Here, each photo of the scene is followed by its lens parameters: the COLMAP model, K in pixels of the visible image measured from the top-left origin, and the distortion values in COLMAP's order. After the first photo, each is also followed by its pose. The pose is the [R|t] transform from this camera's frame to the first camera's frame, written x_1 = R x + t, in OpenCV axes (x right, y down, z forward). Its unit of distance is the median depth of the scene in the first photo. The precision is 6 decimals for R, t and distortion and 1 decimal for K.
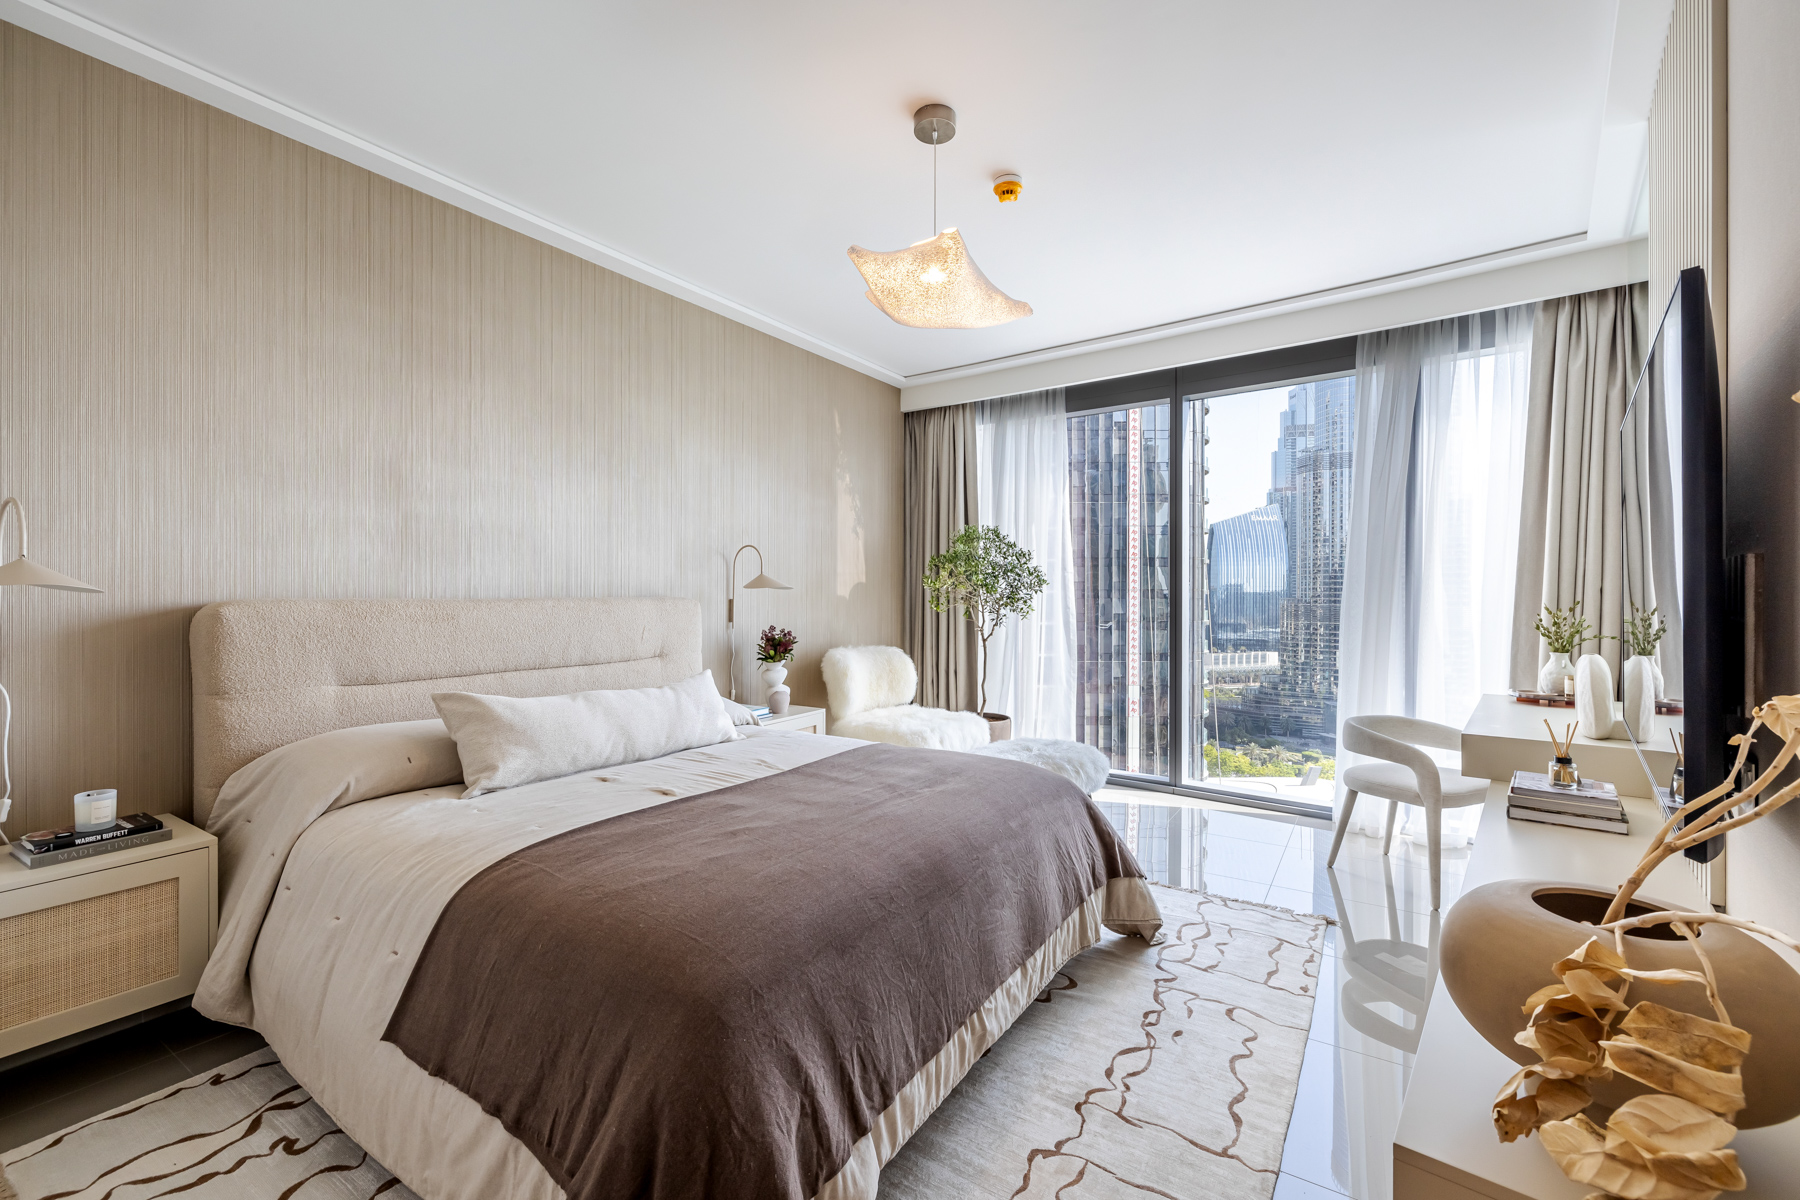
lens RADIAL K [[804.5, 0, 900.3], [0, 804.5, 590.3], [0, 0, 1]] dist [-0.000548, -0.000184]
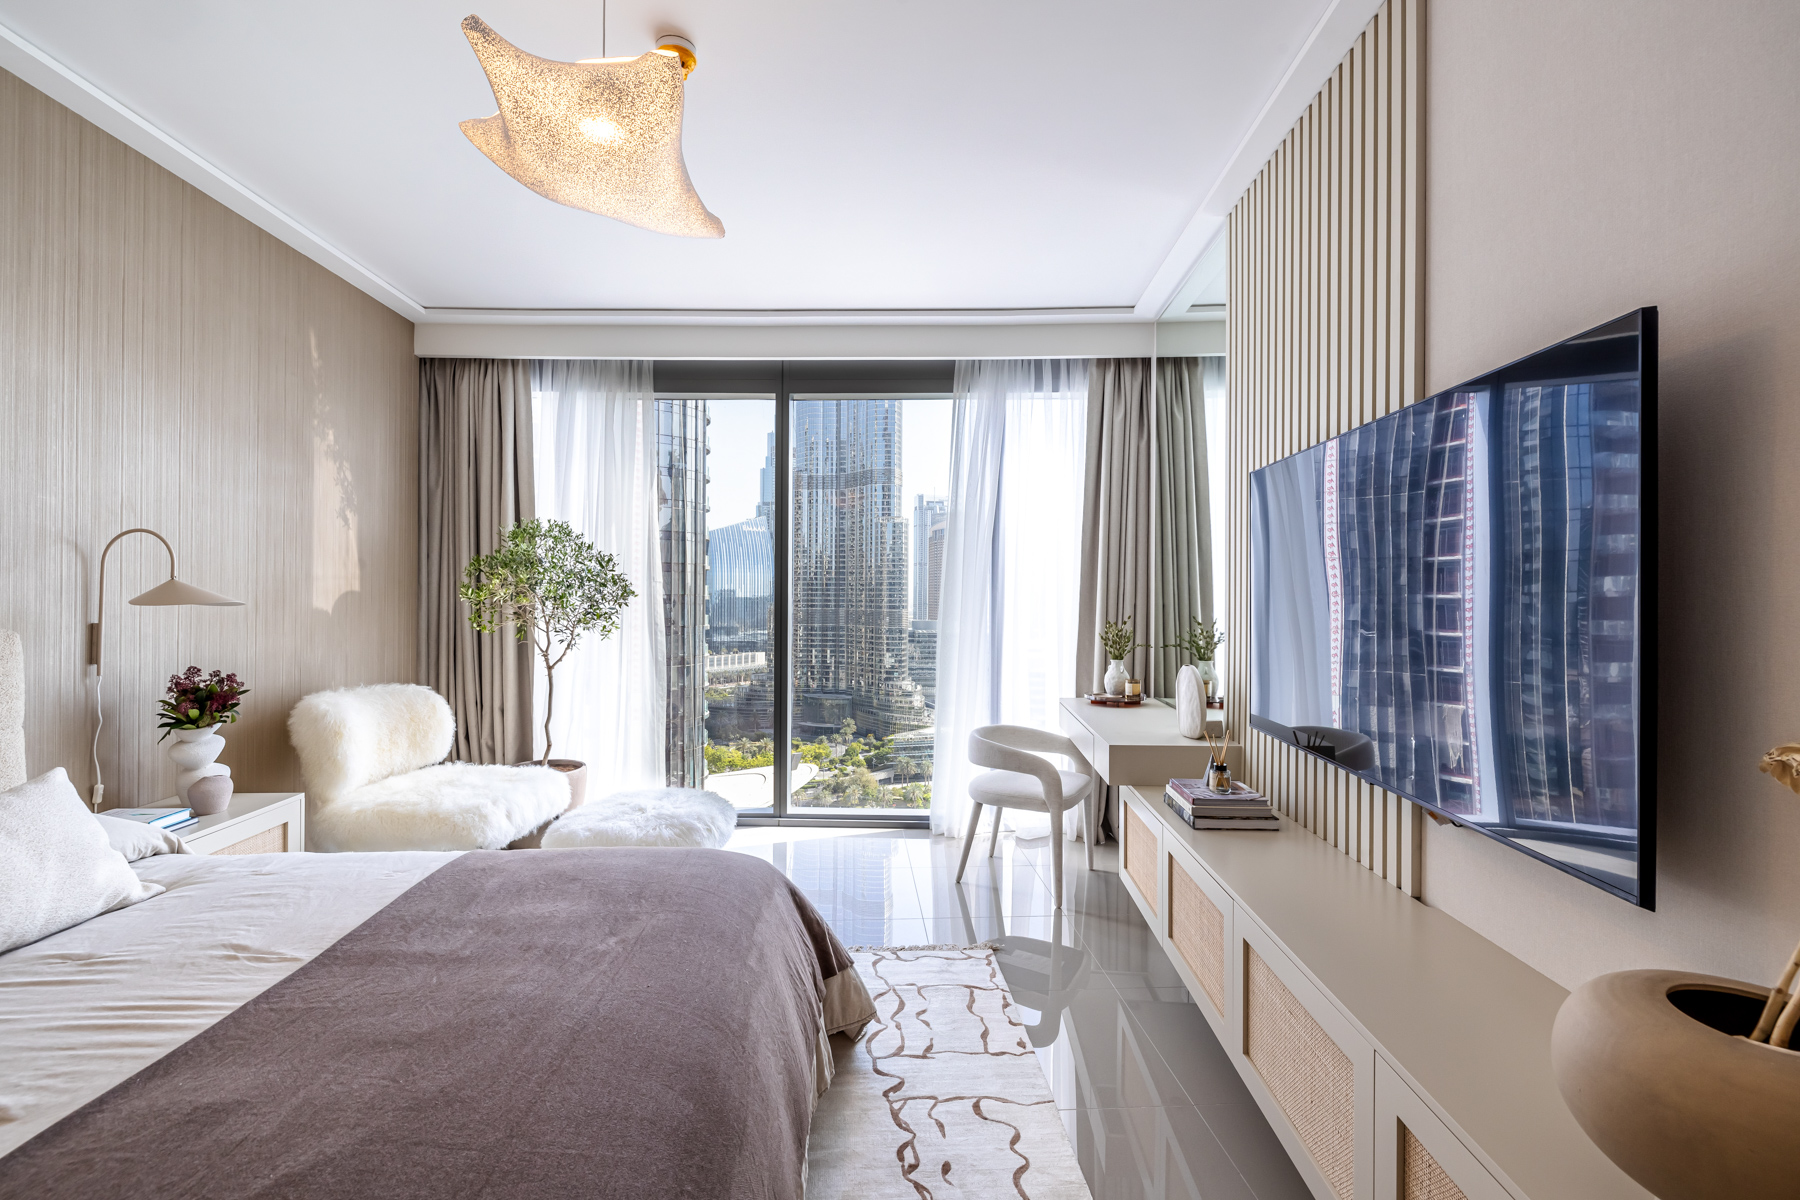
lens RADIAL K [[792.2, 0, 932.3], [0, 792.2, 595.8], [0, 0, 1]] dist [0.000868, 0.000120]
pose [[0.795405, 0.004854, 0.606059, -0.070079], [-0.005763, 0.999983, -0.000445, -0.009764], [-0.606051, -0.003138, 0.795420, 0.178452]]
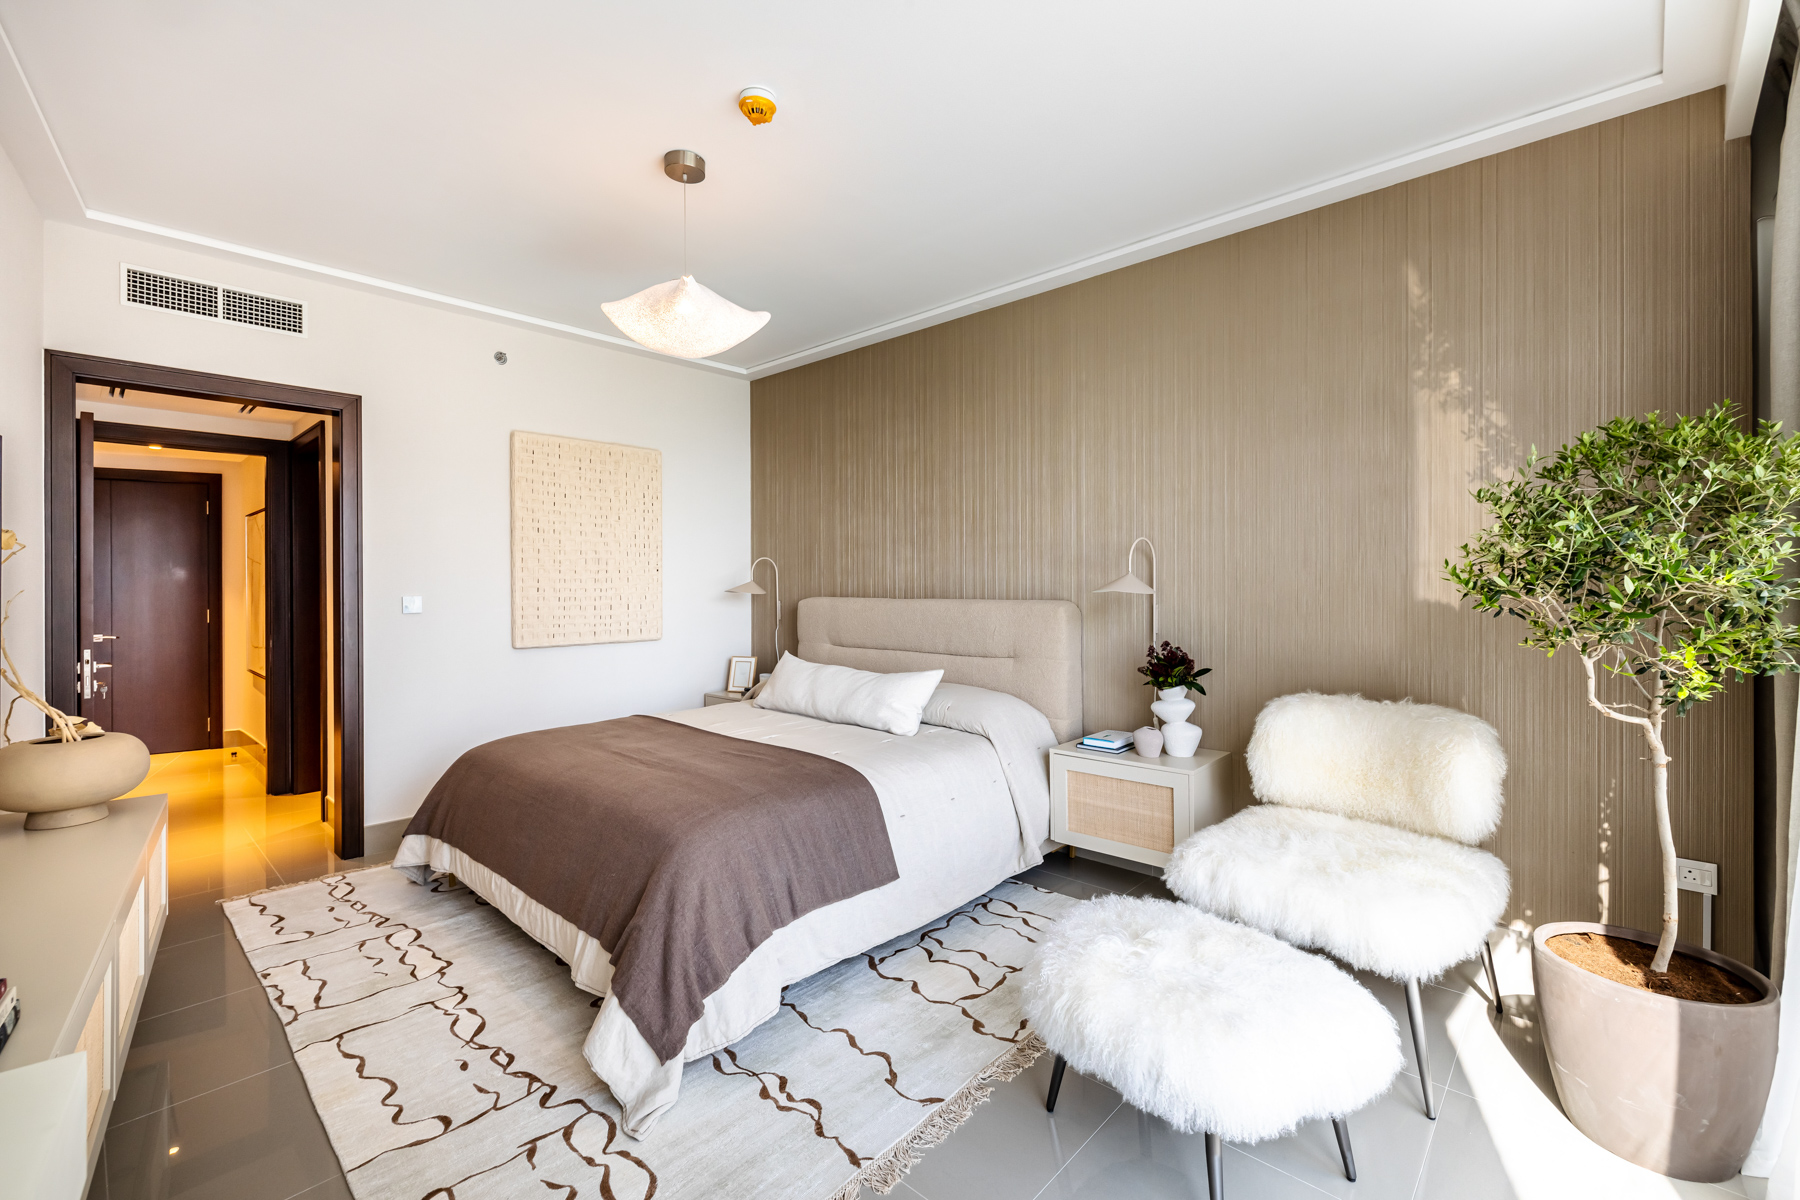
lens RADIAL K [[804.5, 0, 900.3], [0, 804.5, 590.3], [0, 0, 1]] dist [-0.000548, -0.000184]
pose [[-0.221568, 0.007776, -0.975114, 0.541587], [-0.000200, 0.999968, 0.008020, -0.008483], [0.975145, 0.001972, -0.221559, 0.804329]]
